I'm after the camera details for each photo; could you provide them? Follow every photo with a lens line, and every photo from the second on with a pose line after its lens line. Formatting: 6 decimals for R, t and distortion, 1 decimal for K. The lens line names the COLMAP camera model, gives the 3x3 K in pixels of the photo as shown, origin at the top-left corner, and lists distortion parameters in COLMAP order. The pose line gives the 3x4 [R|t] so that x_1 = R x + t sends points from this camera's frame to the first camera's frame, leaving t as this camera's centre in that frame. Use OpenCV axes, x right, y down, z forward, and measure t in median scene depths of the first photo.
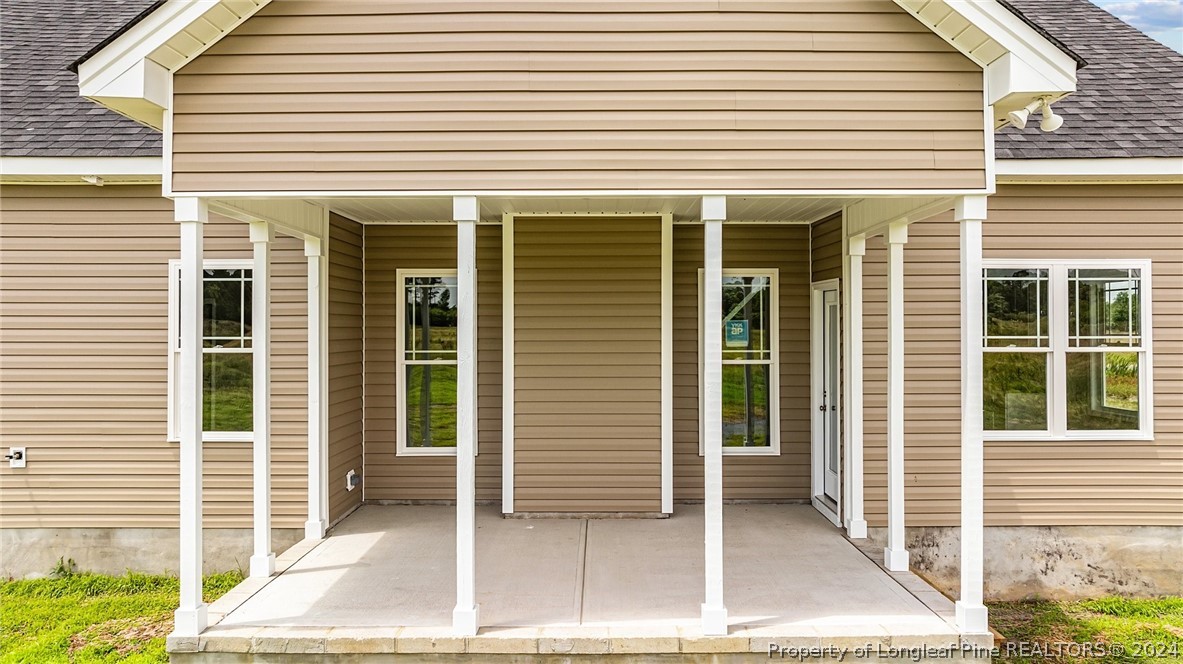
lens RADIAL K [[823.9, 0, 592.1], [0, 823.9, 315.4], [0, 0, 1]] dist [-0.041961, 0.051119]
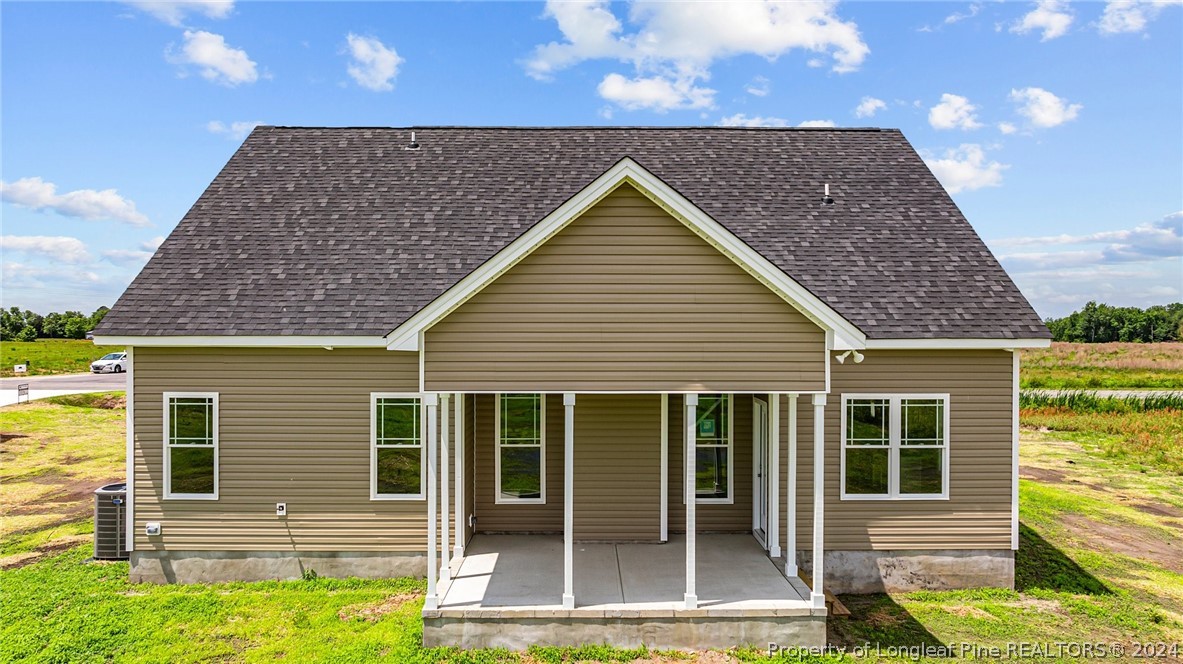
lens RADIAL K [[807.7, 0, 591.5], [0, 807.7, 332.0], [0, 0, 1]] dist [-0.016253, 0.005938]
pose [[0.999836, 0.004983, 0.017390, -0.091576], [-0.005248, 0.999870, 0.015245, -0.219902], [-0.017312, -0.015334, 0.999733, -0.665098]]
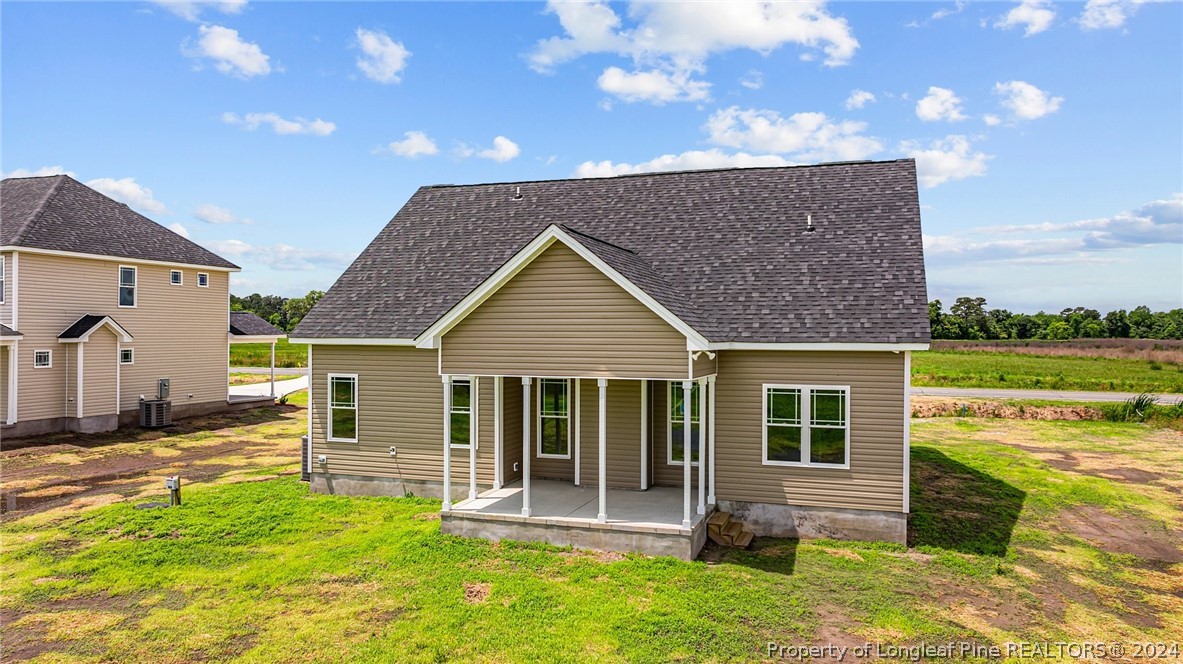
lens RADIAL K [[810.7, 0, 613.3], [0, 810.7, 332.4], [0, 0, 1]] dist [-0.000255, 0.001126]
pose [[0.954676, 0.007273, -0.297557, 0.726313], [-0.001507, 0.999807, 0.019602, -0.252502], [0.297642, -0.018266, 0.954503, -1.238005]]
